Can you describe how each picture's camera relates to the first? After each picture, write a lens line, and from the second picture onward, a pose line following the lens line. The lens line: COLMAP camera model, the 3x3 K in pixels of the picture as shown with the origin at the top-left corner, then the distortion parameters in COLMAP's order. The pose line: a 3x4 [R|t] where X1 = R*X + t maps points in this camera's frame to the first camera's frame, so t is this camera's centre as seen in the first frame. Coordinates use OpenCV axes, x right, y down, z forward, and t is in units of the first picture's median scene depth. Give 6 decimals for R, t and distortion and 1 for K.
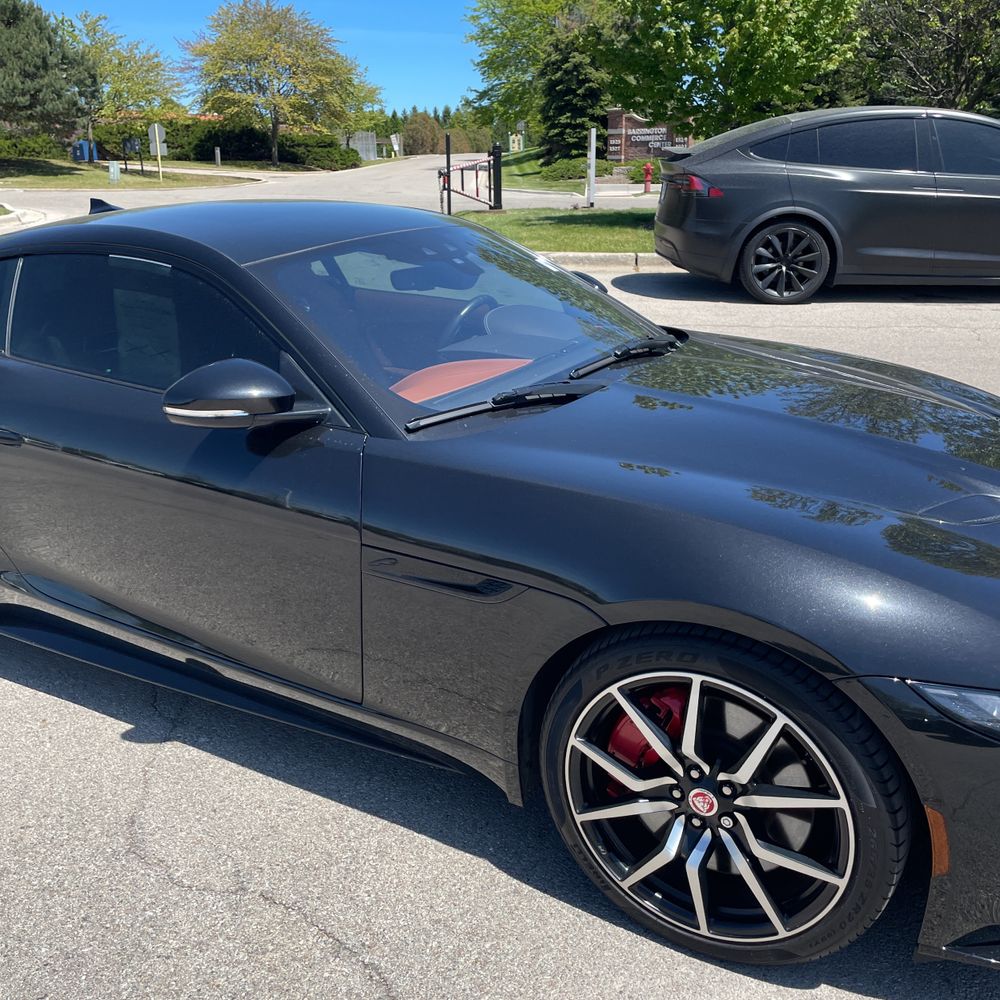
lens RADIAL K [[1006.0, 0, 489.3], [0, 1006.0, 487.0], [0, 0, 1]] dist [0.077251, -0.077879]
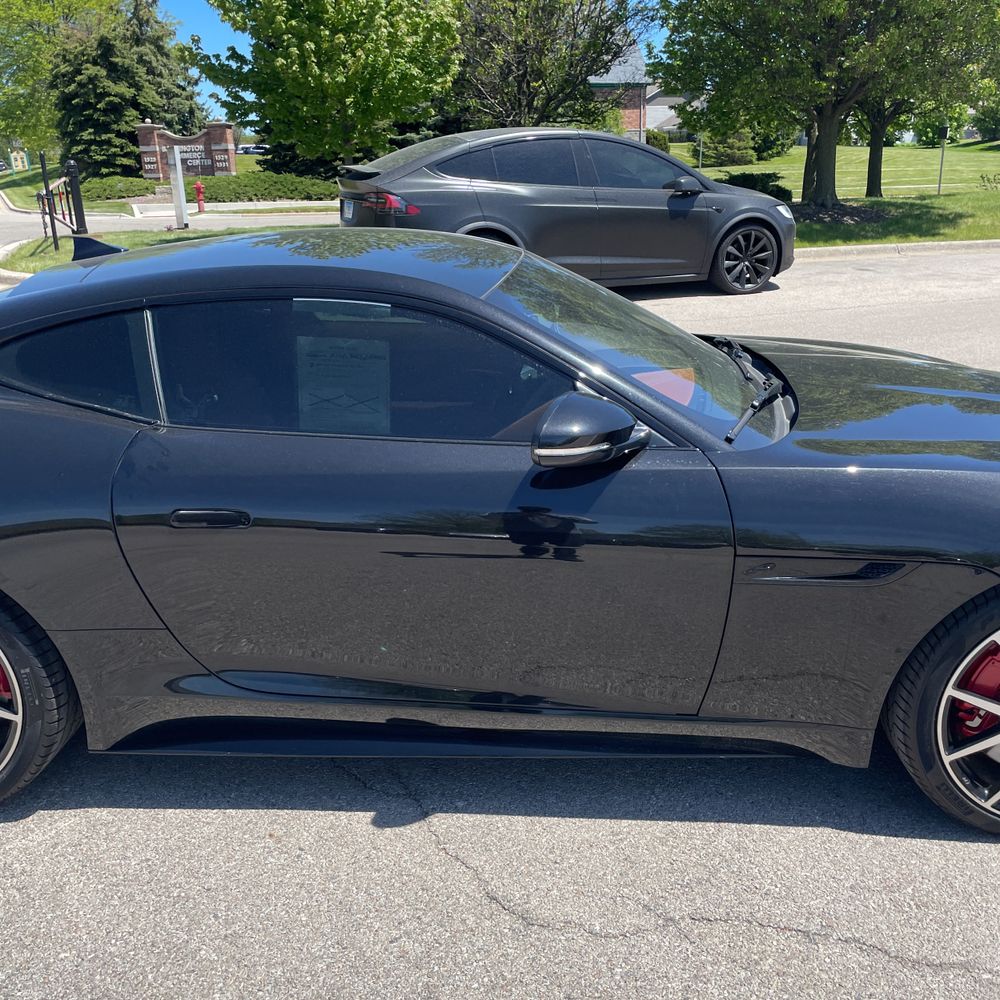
lens RADIAL K [[1011.6, 0, 491.4], [0, 1011.6, 506.8], [0, 0, 1]] dist [0.084446, -0.115560]
pose [[0.897864, -0.152567, 0.412994, -0.173614], [0.152395, 0.987749, 0.033580, -0.014539], [-0.413058, 0.032788, 0.910114, 0.035052]]
